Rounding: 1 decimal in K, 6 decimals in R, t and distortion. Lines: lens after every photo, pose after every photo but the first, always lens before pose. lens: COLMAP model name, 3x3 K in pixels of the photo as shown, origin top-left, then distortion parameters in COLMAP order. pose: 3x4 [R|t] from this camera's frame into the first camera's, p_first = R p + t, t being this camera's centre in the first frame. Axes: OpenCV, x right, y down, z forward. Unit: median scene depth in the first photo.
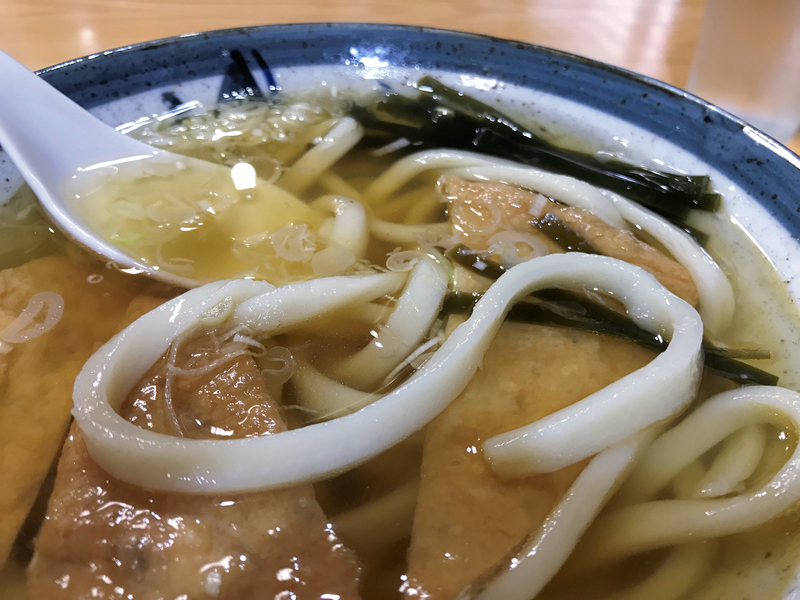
lens RADIAL K [[675.6, 0, 401.8], [0, 675.6, 299.9], [0, 0, 1]] dist [-0.023445, -0.001301]
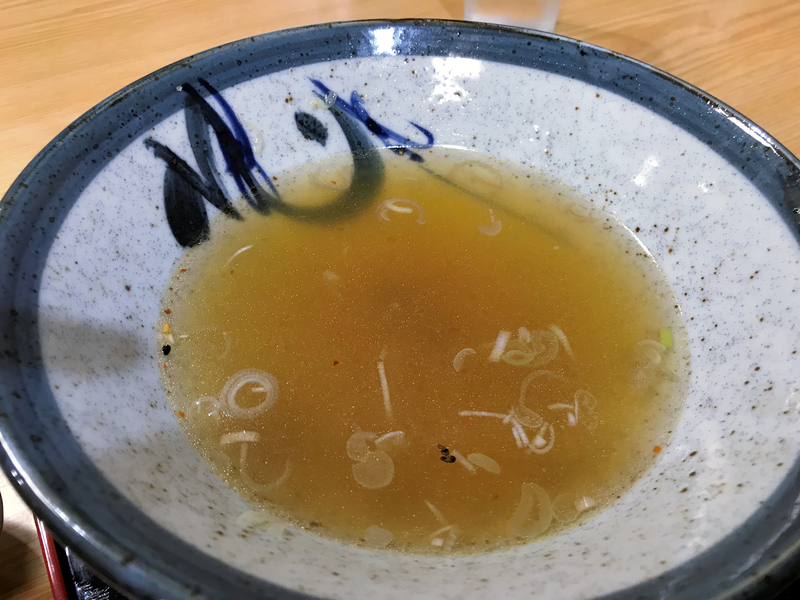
lens RADIAL K [[675.6, 0, 399.5], [0, 675.6, 300.7], [0, 0, 1]] dist [-0.023445, -0.001301]
pose [[0.882791, -0.344571, 0.319297, -0.429942], [0.310245, 0.938018, 0.154502, -0.111614], [-0.352743, -0.037333, 0.934975, -0.142777]]
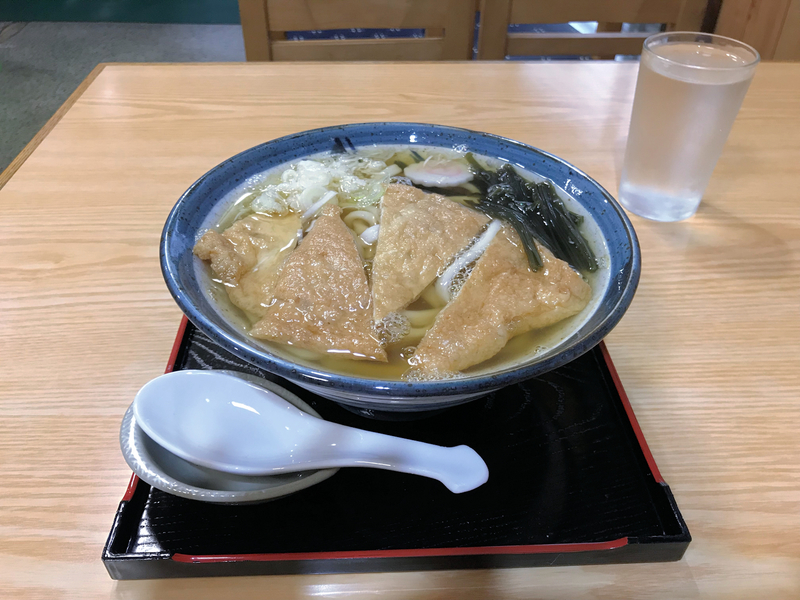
lens RADIAL K [[675.6, 0, 399.9], [0, 675.6, 299.8], [0, 0, 1]] dist [-0.023445, -0.001301]
pose [[0.999647, 0.002839, -0.026418, -0.014014], [-0.004387, 0.998265, -0.058715, 0.220588], [0.026206, 0.058810, 0.997925, -0.959436]]
